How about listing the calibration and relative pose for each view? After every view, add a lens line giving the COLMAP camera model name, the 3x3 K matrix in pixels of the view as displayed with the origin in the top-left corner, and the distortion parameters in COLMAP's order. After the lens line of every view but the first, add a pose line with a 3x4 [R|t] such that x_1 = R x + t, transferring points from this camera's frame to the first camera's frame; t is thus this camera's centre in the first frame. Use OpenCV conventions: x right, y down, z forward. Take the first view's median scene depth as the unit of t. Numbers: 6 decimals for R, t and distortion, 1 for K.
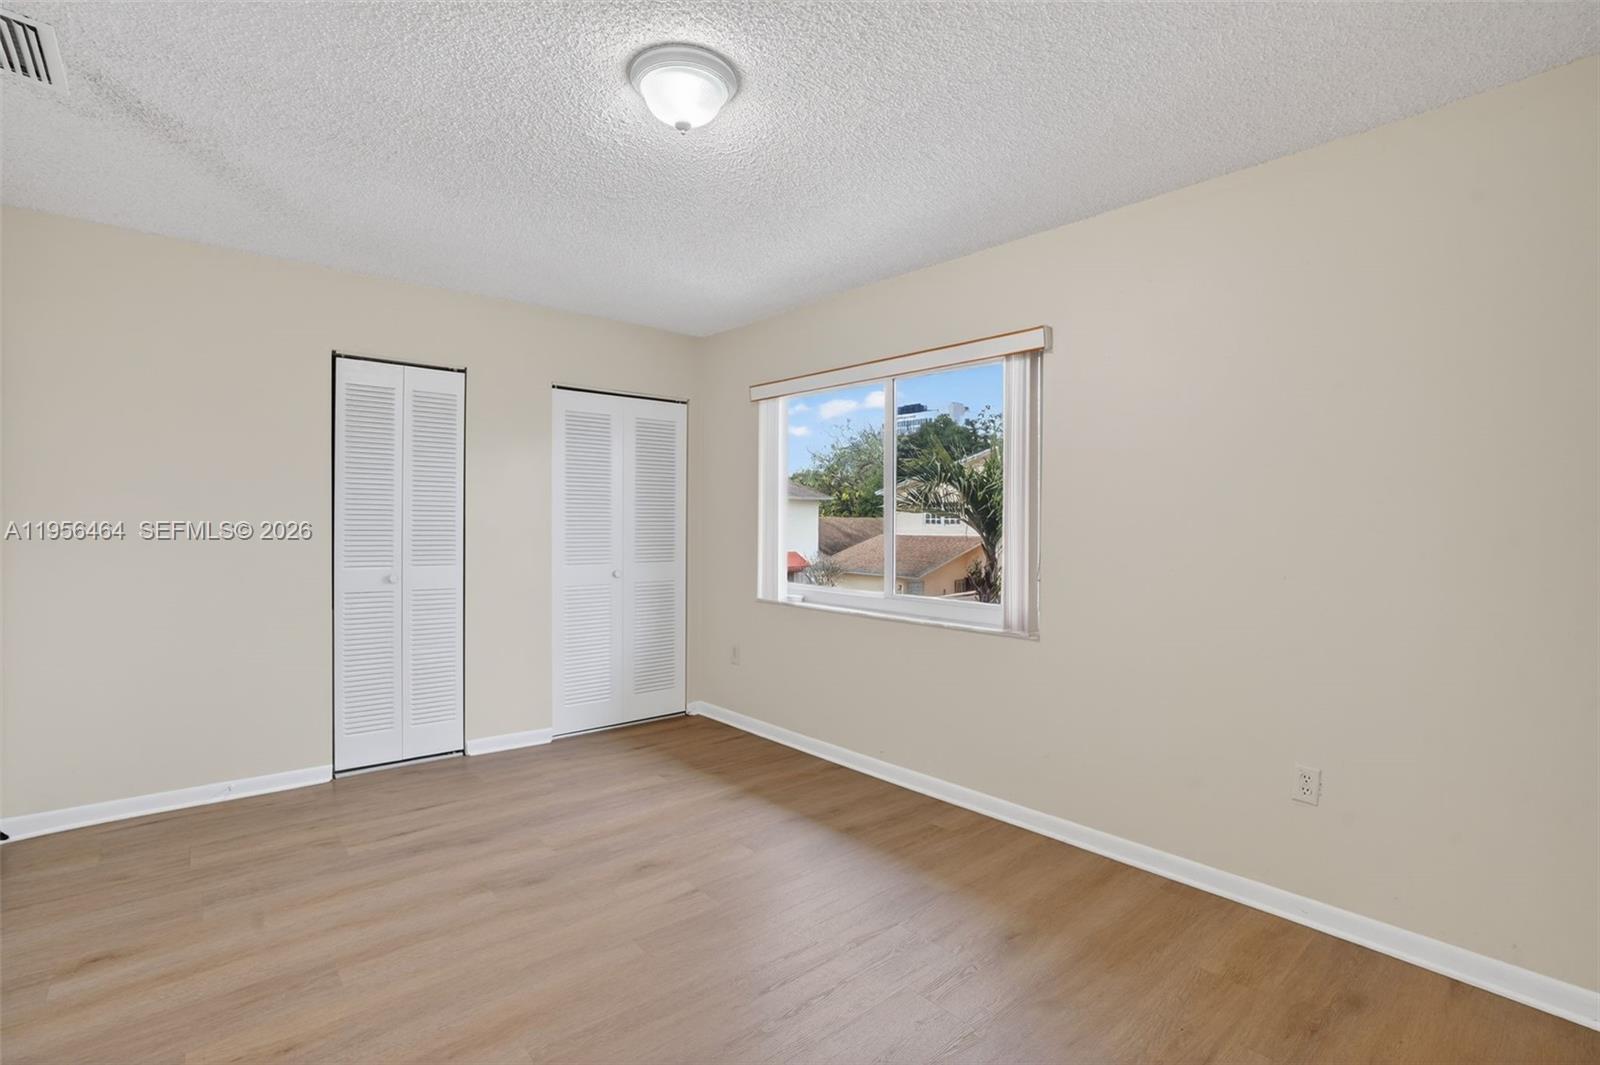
lens RADIAL K [[740.3, 0, 801.3], [0, 740.3, 527.0], [0, 0, 1]] dist [-0.072382, 0.028021]
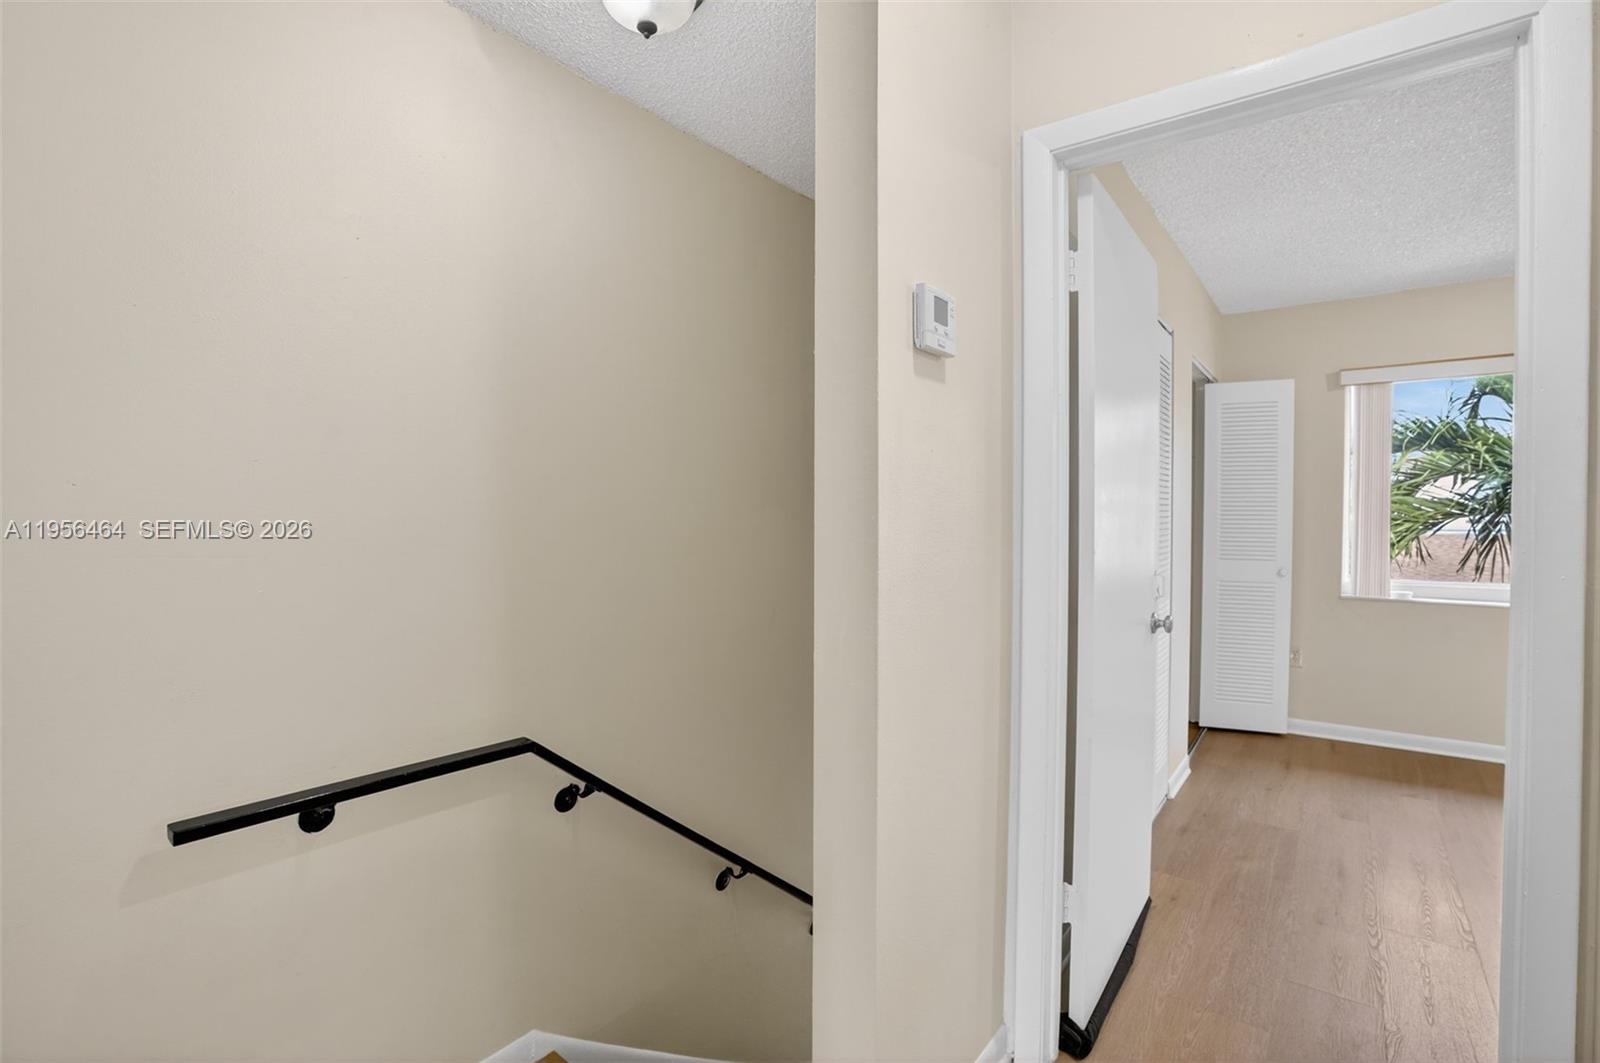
lens RADIAL K [[740.3, 0, 801.3], [0, 740.3, 526.0], [0, 0, 1]] dist [-0.072382, 0.028021]
pose [[0.977220, -0.011981, 0.211890, -1.223192], [0.009071, 0.999851, 0.014698, -0.016805], [-0.212034, -0.012441, 0.977183, 0.332887]]
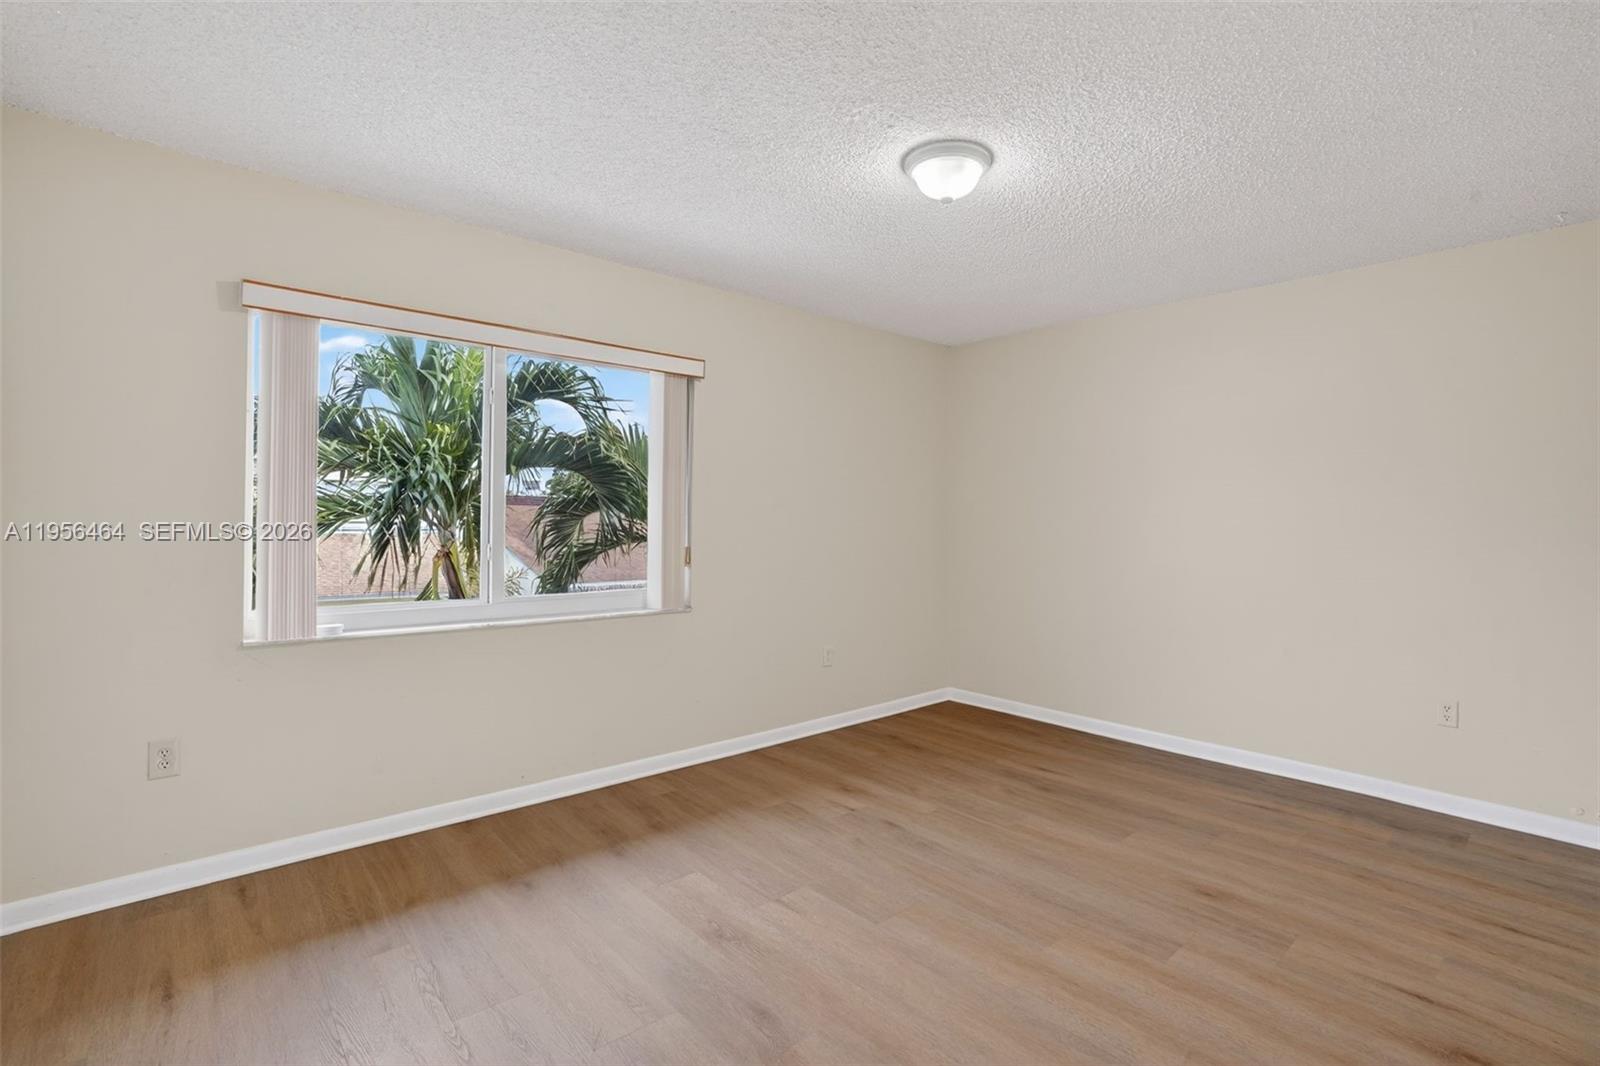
lens RADIAL K [[740.3, 0, 801.3], [0, 740.3, 527.5], [0, 0, 1]] dist [-0.072382, 0.028021]
pose [[-0.012511, -0.018421, 0.999752, -0.833154], [-0.004114, 0.999823, 0.018371, -0.010514], [-0.999913, -0.003883, -0.012584, 0.742707]]
